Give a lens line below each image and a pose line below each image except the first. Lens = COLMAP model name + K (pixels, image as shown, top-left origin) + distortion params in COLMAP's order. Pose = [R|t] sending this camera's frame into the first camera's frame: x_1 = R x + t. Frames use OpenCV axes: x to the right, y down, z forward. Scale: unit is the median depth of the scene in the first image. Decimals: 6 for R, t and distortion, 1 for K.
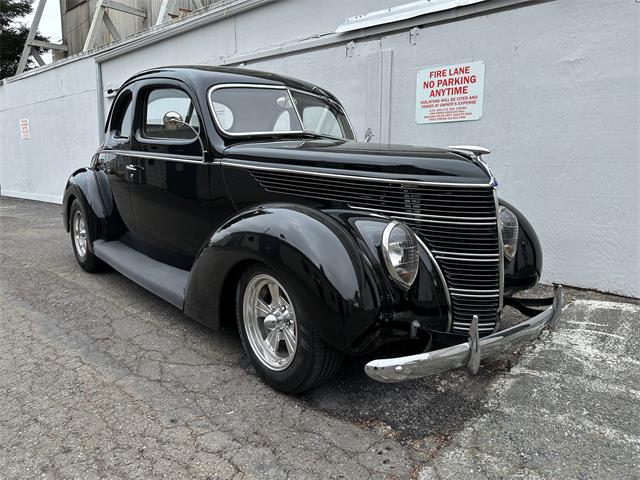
lens RADIAL K [[451.0, 0, 312.6], [0, 451.0, 240.8], [0, 0, 1]] dist [0.006464, -0.007414]
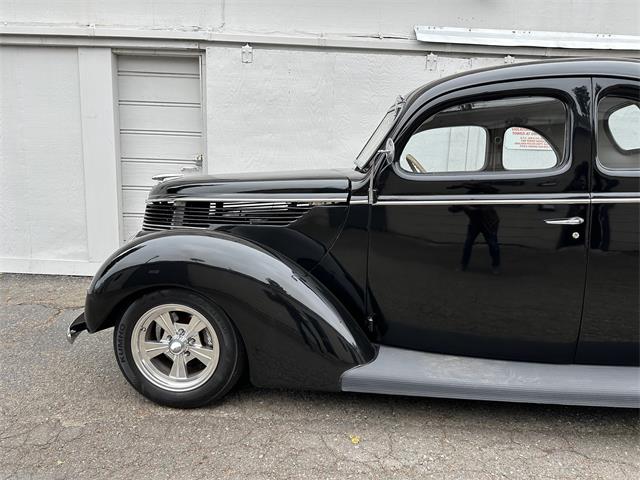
lens RADIAL K [[449.3, 0, 318.2], [0, 449.3, 239.1], [0, 0, 1]] dist [0.060990, -0.080722]
pose [[0.740281, -0.089711, 0.666286, -1.186766], [0.088362, 0.995443, 0.035856, -0.197608], [-0.666466, 0.032331, 0.744834, 0.786174]]
